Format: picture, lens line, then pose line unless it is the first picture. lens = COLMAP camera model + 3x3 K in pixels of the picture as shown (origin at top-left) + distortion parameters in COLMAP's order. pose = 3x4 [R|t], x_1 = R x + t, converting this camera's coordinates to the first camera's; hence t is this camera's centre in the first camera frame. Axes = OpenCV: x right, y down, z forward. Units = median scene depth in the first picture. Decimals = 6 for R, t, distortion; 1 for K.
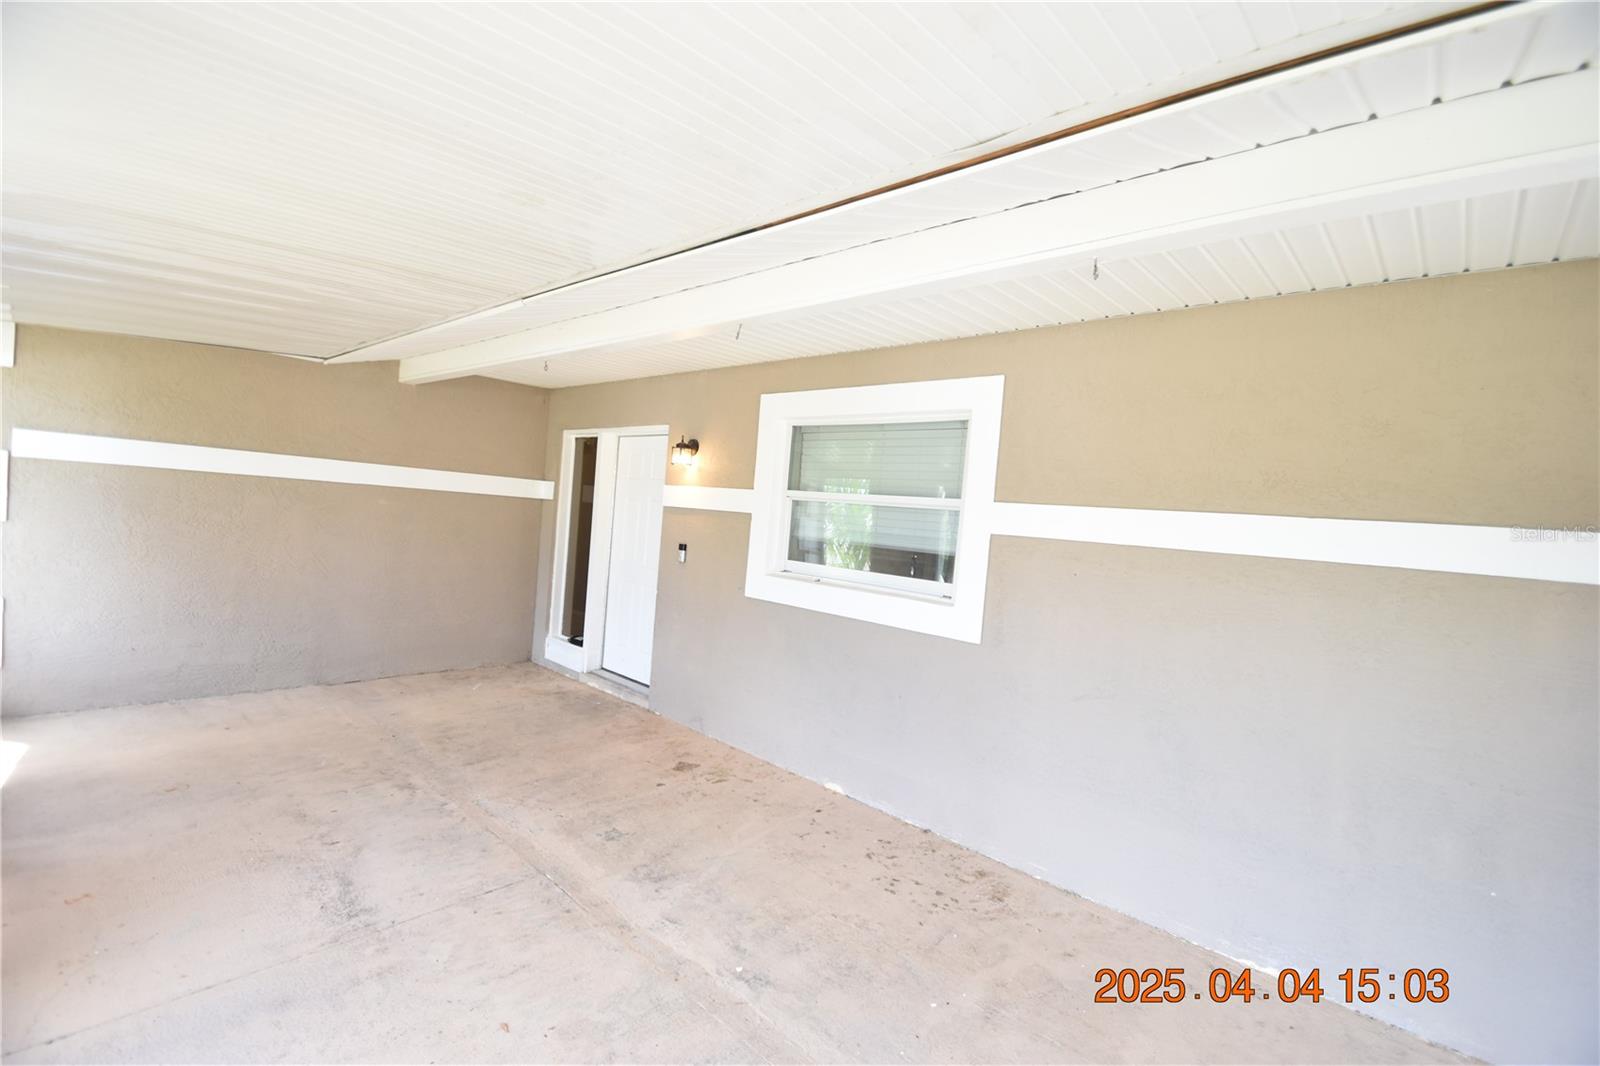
lens RADIAL K [[701.9, 0, 804.7], [0, 701.9, 532.5], [0, 0, 1]] dist [0.004758, -0.010524]
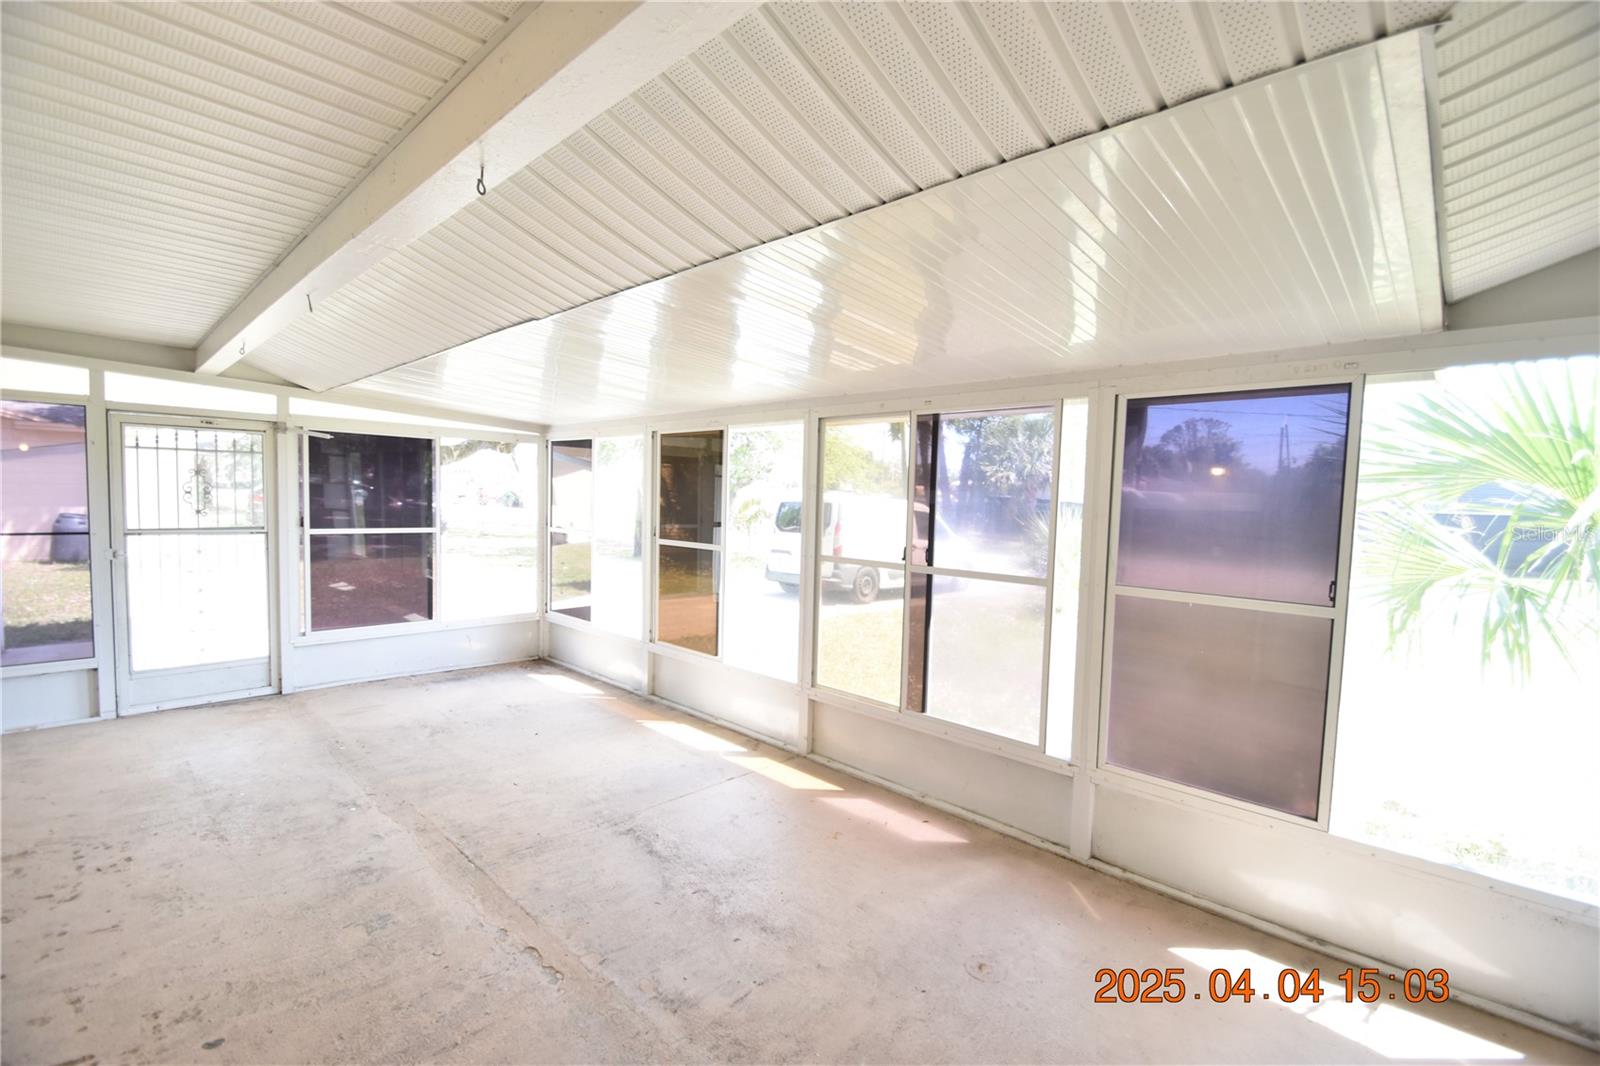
lens RADIAL K [[701.9, 0, 801.4], [0, 701.9, 540.8], [0, 0, 1]] dist [0.004758, -0.010524]
pose [[-0.993803, -0.110507, 0.012010, -0.576859], [-0.109040, 0.990152, 0.087800, -0.089183], [-0.021594, 0.085946, -0.996066, 1.417075]]
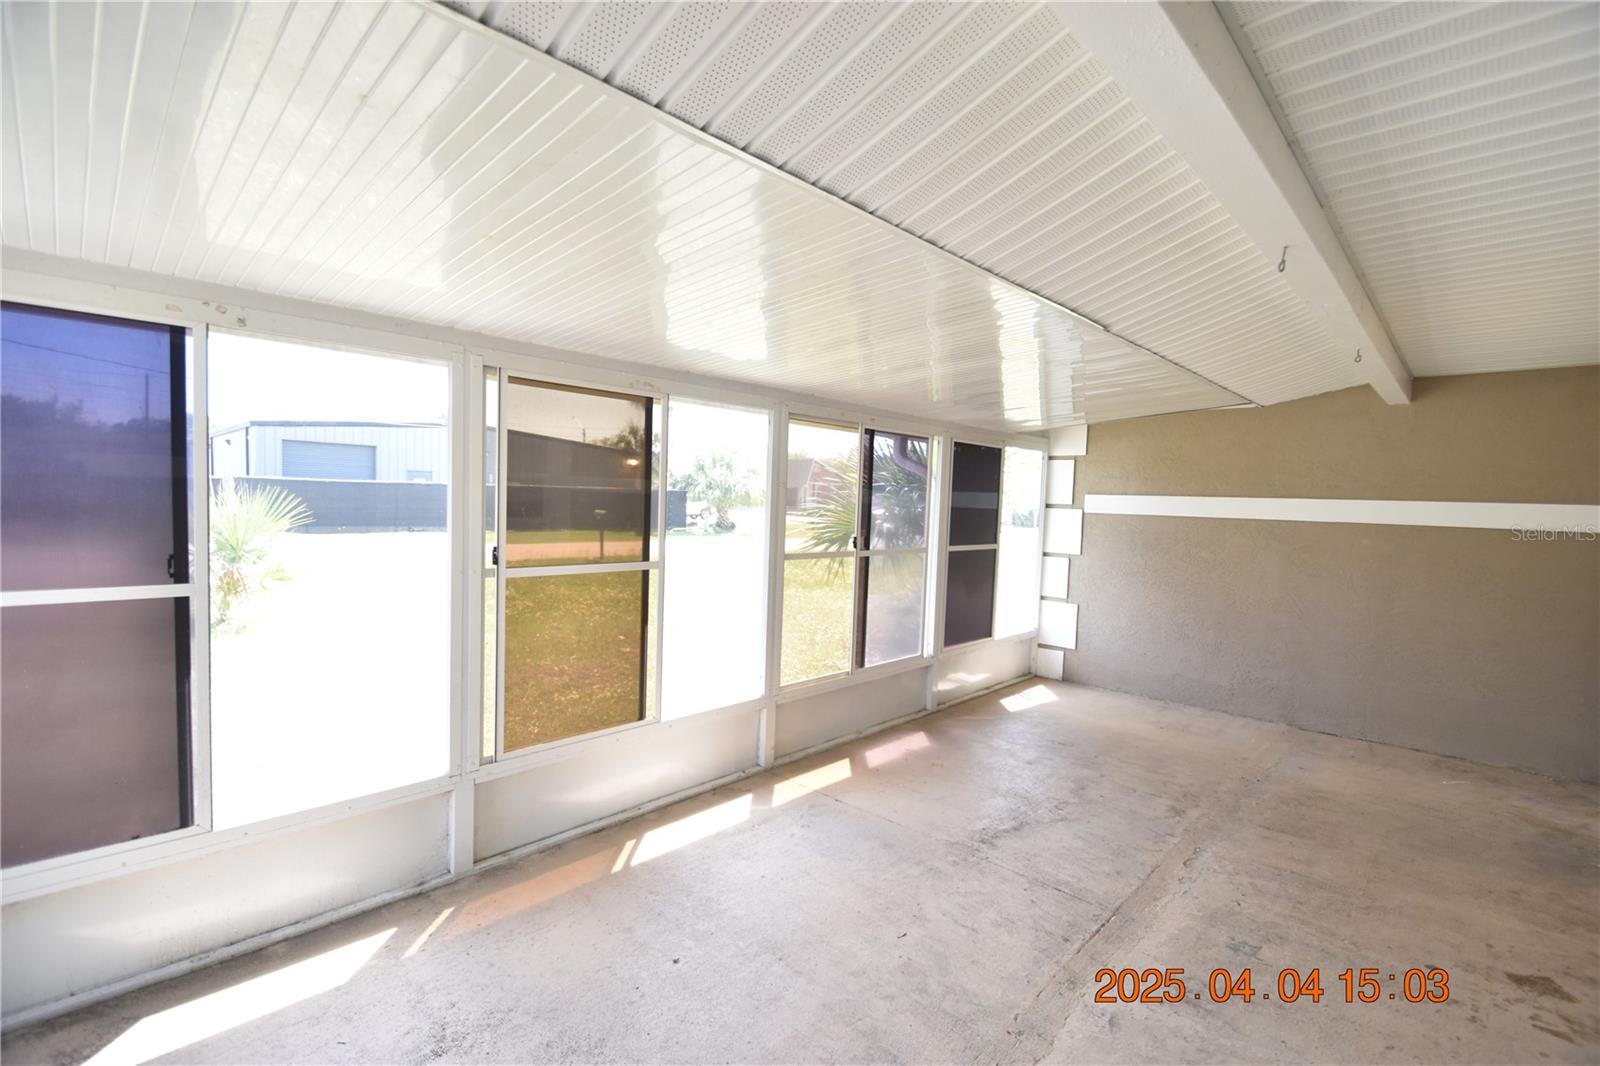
lens RADIAL K [[701.9, 0, 793.8], [0, 701.9, 520.7], [0, 0, 1]] dist [0.004758, -0.010524]
pose [[-0.031263, -0.050488, -0.998235, 0.439991], [-0.057457, 0.997163, -0.048634, 0.021600], [0.997858, 0.055835, -0.034075, 0.413464]]
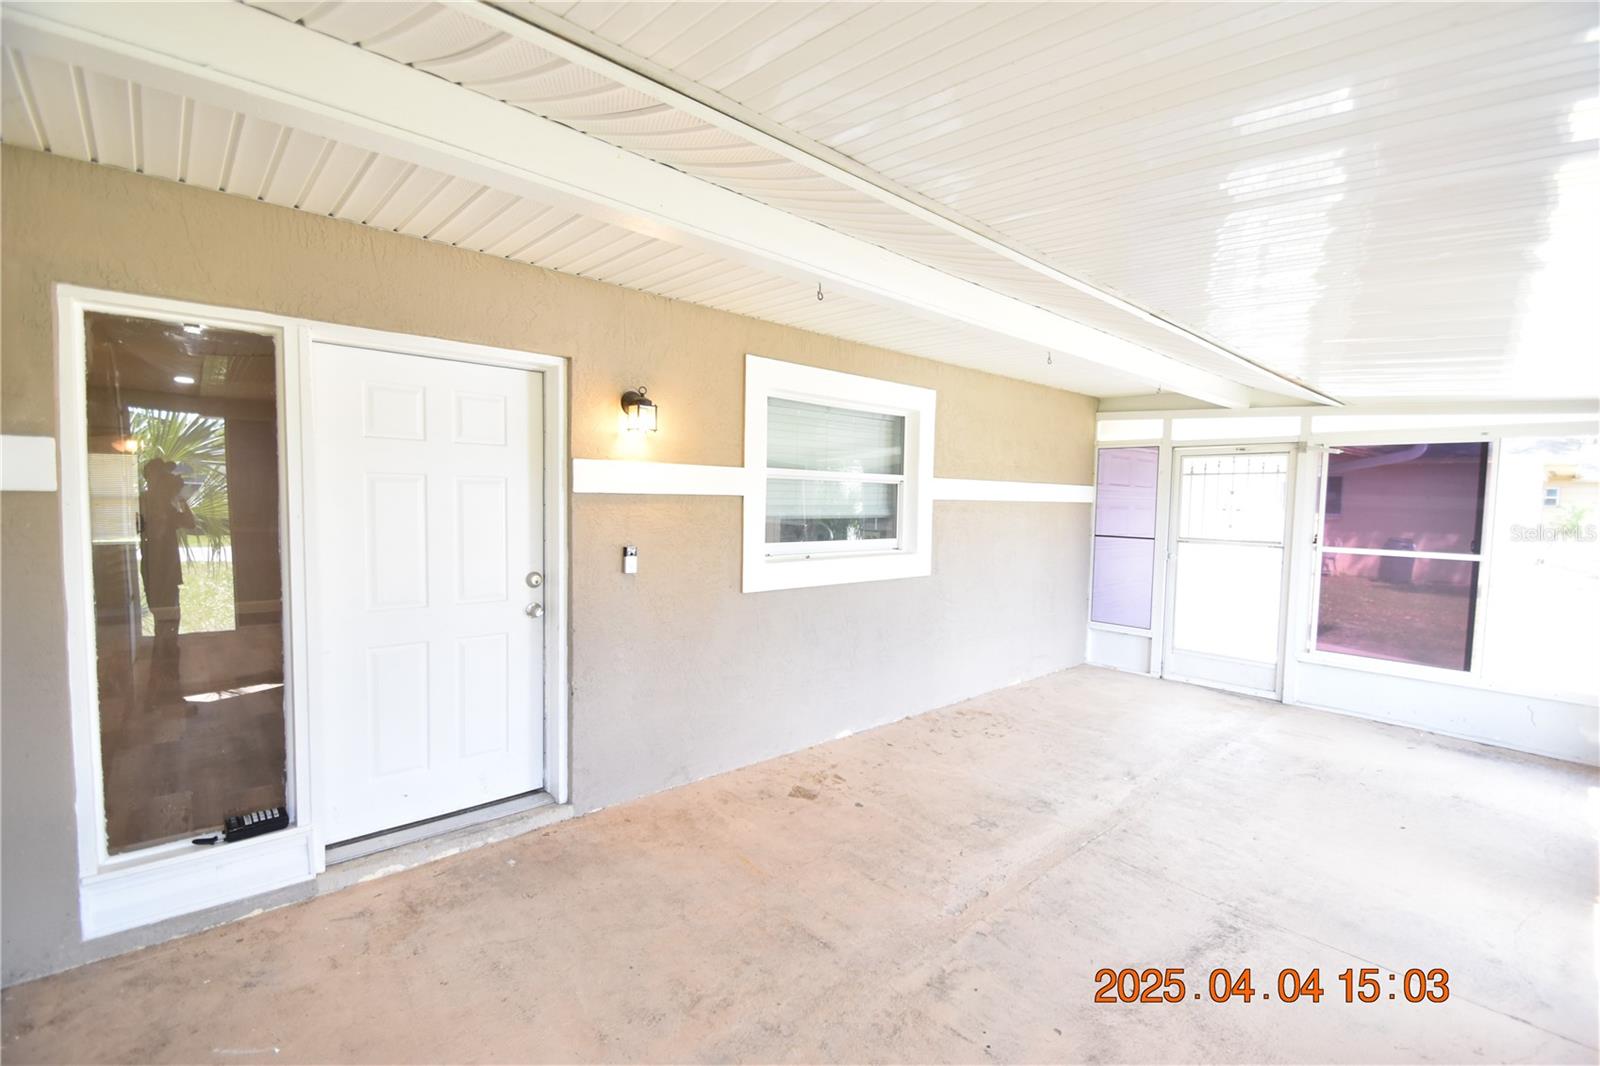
lens RADIAL K [[701.9, 0, 794.1], [0, 701.9, 535.6], [0, 0, 1]] dist [0.004758, -0.010524]
pose [[0.099468, -0.136713, 0.985604, -1.027393], [0.013597, 0.990611, 0.136035, -0.105707], [-0.994948, -0.000130, 0.100393, 0.963419]]
